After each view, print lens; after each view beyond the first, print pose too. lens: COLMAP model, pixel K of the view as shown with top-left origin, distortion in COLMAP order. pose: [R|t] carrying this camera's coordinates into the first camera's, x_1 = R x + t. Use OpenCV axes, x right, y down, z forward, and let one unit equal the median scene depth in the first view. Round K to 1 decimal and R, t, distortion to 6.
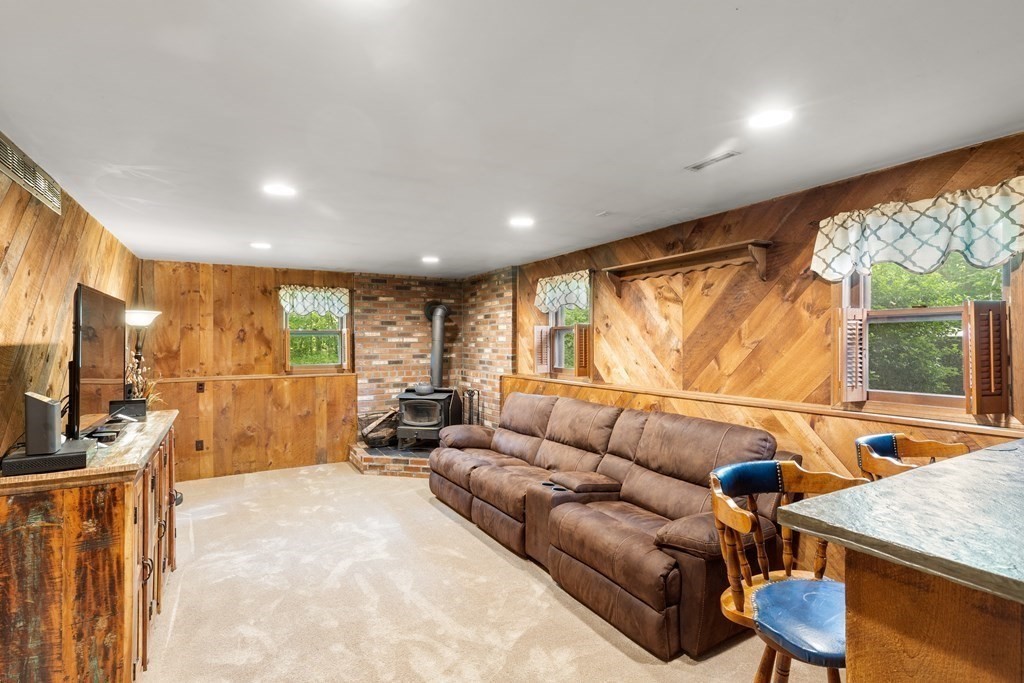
lens RADIAL K [[474.5, 0, 515.1], [0, 474.5, 344.3], [0, 0, 1]] dist [0.000486, -0.000137]
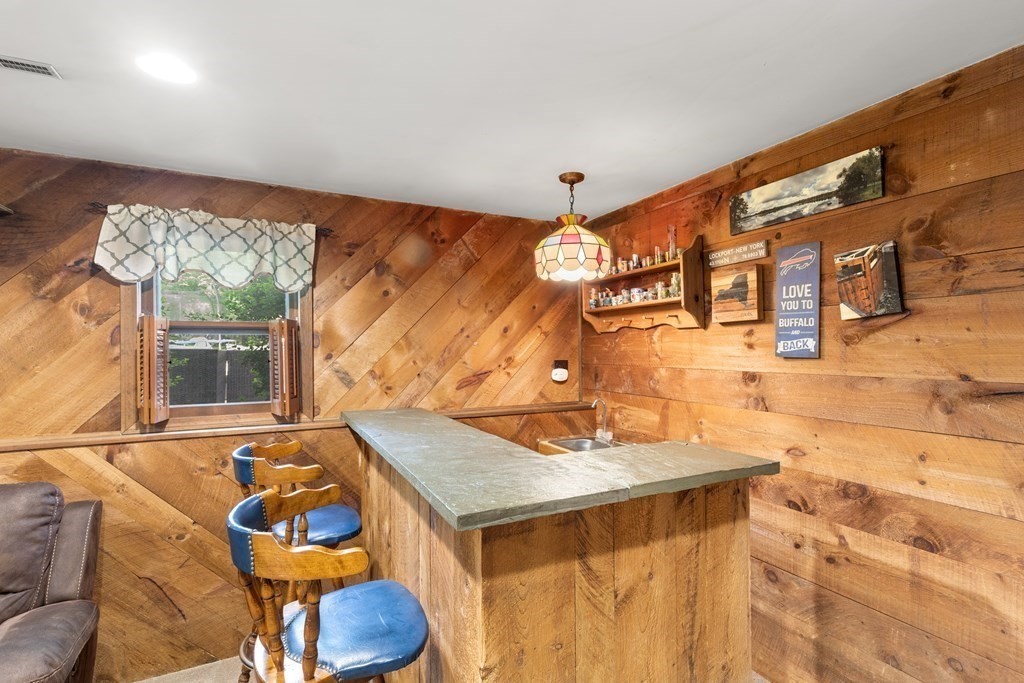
lens RADIAL K [[493.1, 0, 515.3], [0, 493.1, 355.9], [0, 0, 1]] dist [-0.000363, 0.000132]
pose [[0.058737, -0.005130, 0.998260, -0.162427], [0.008931, 0.999949, 0.004613, -0.000554], [-0.998234, 0.008644, 0.058780, 0.269476]]
